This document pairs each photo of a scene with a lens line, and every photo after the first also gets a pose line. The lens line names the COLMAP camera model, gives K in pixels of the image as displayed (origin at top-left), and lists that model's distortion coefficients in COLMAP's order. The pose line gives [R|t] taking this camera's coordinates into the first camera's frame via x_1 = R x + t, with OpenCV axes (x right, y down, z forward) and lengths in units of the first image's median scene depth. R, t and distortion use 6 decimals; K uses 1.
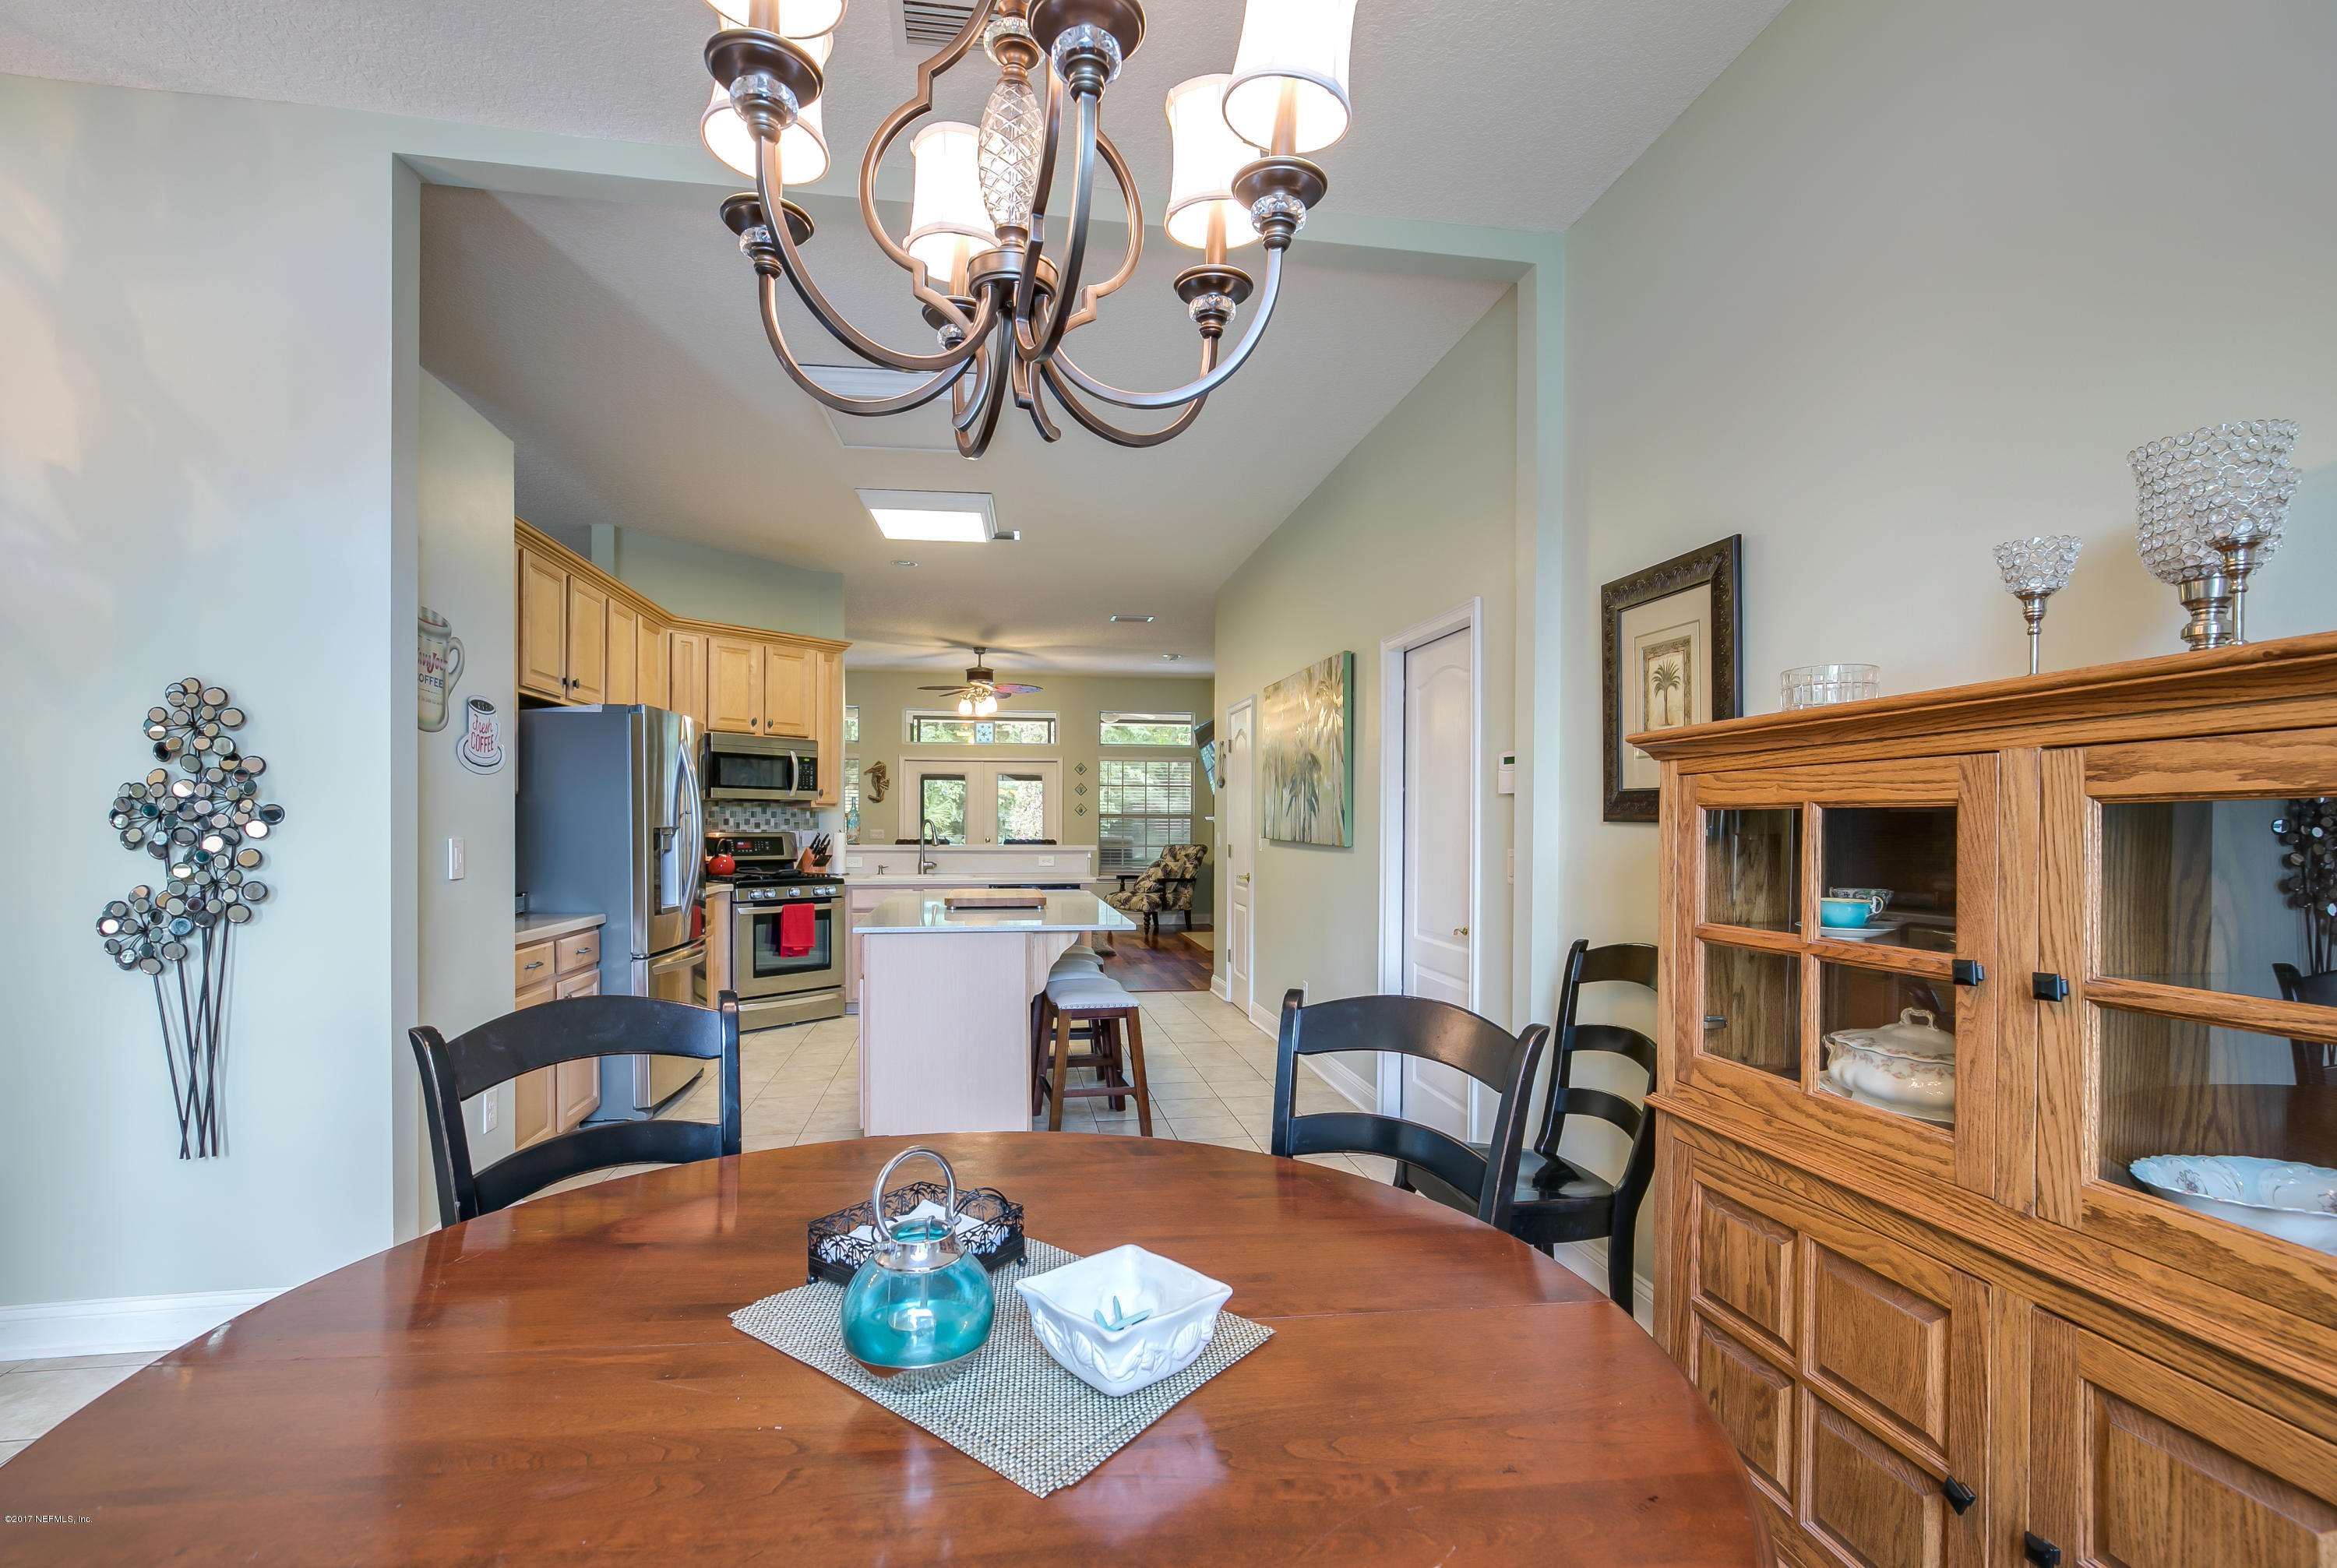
lens RADIAL K [[1064.4, 0, 1173.9], [0, 1064.4, 824.9], [0, 0, 1]] dist [-0.012808, 0.000137]
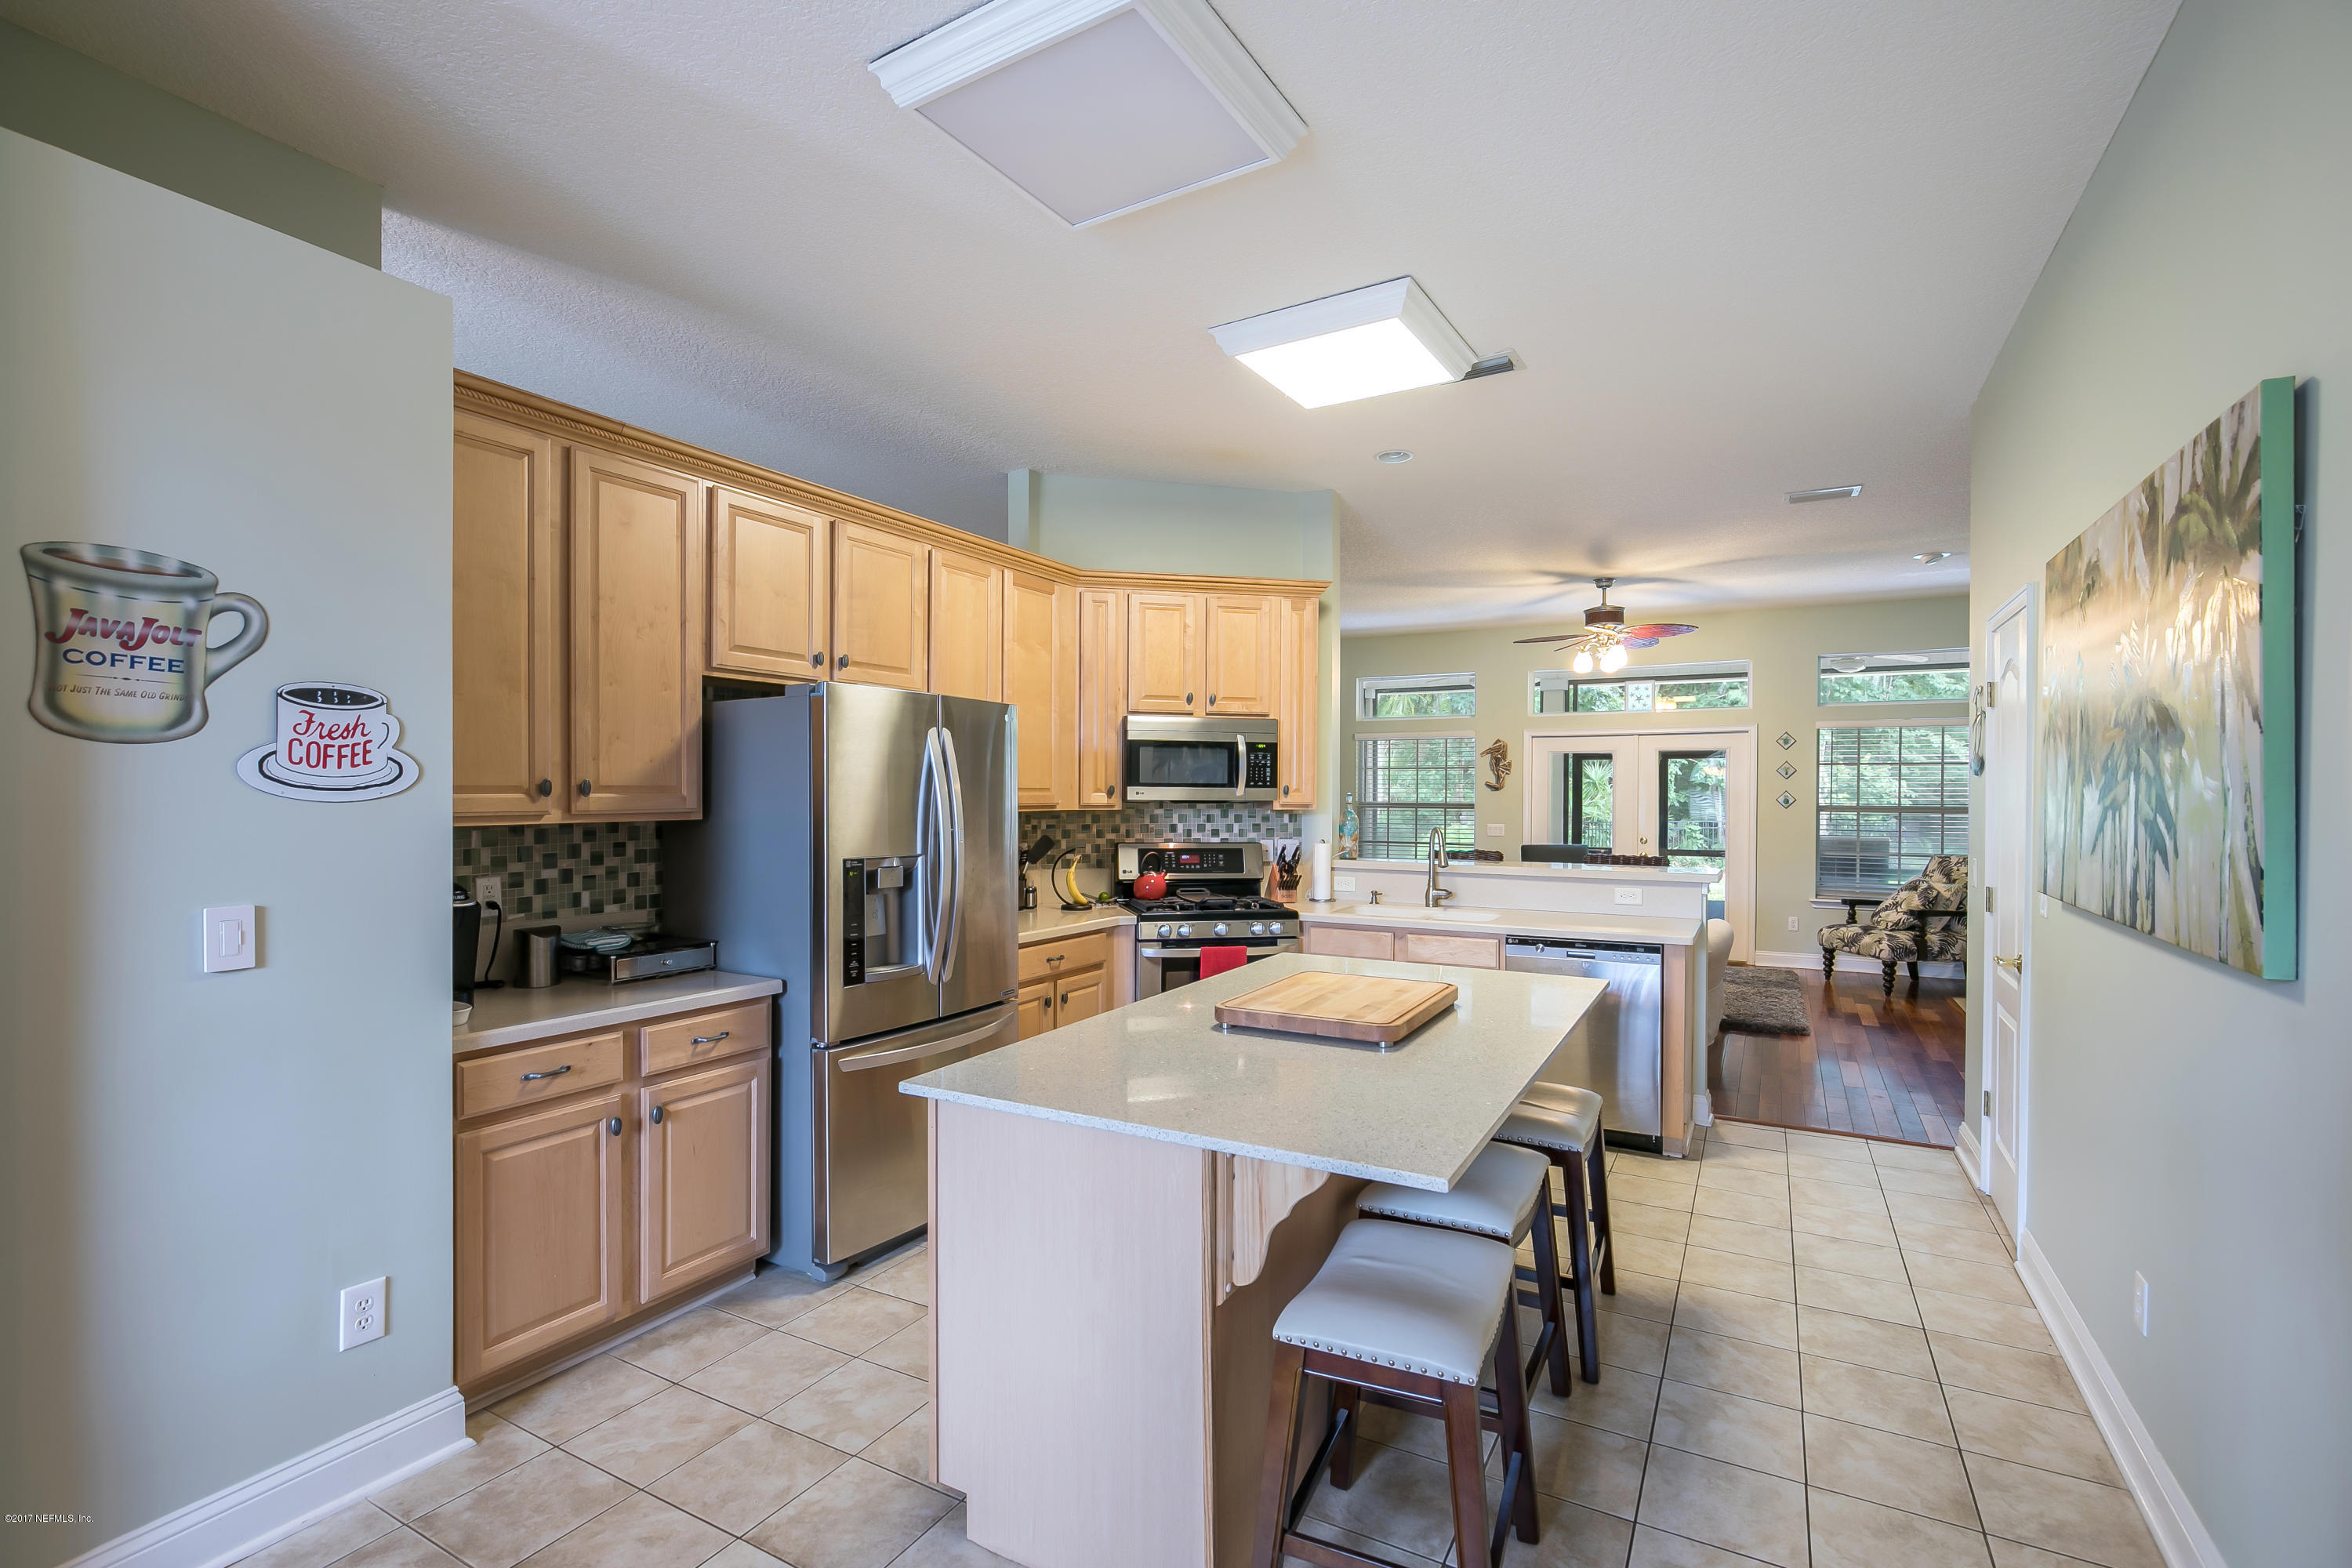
lens RADIAL K [[1071.3, 0, 1173.2], [0, 1071.3, 800.5], [0, 0, 1]] dist [-0.012808, 0.000137]
pose [[0.776025, 0.003460, -0.630693, 0.076553], [-0.003501, 0.999993, 0.001178, -0.024488], [0.630693, 0.001294, 0.776032, 0.391309]]
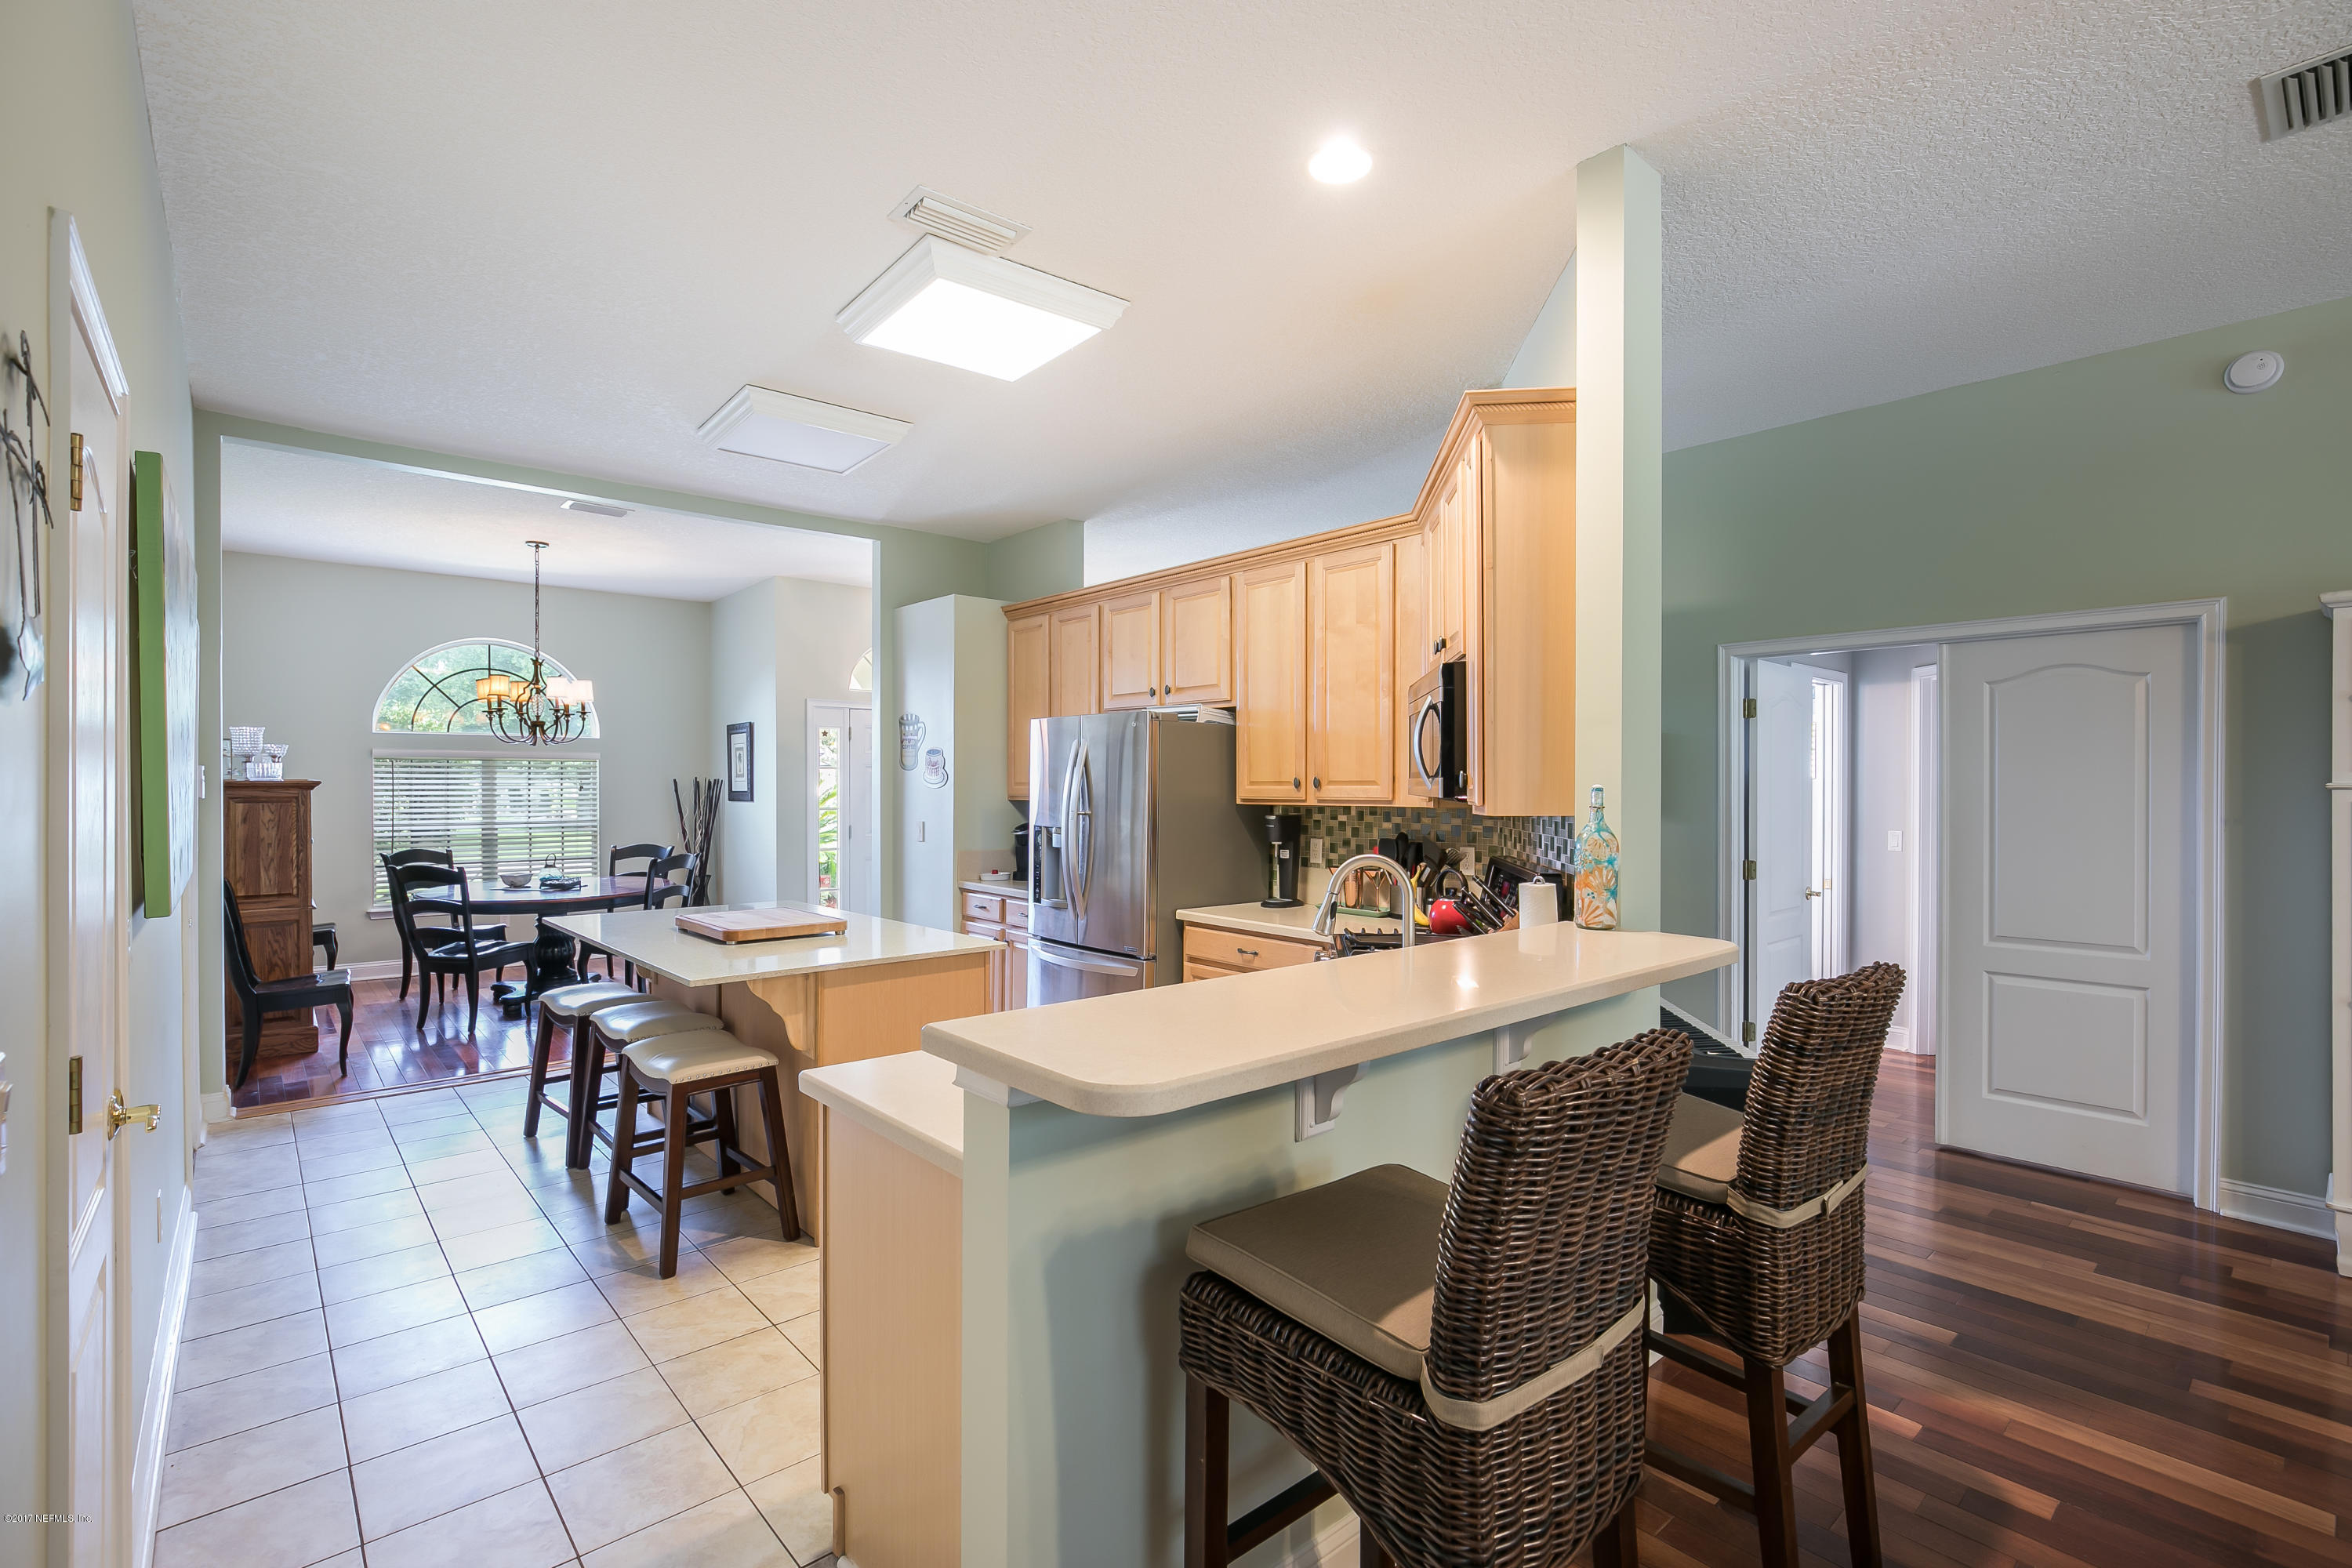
lens RADIAL K [[1071.3, 0, 1178.5], [0, 1071.3, 782.0], [0, 0, 1]] dist [-0.012808, 0.000137]
pose [[-0.848959, 0.001055, -0.528457, -0.008103], [-0.001751, 0.999987, 0.004810, -0.033289], [0.528455, 0.005009, -0.848946, 1.351452]]
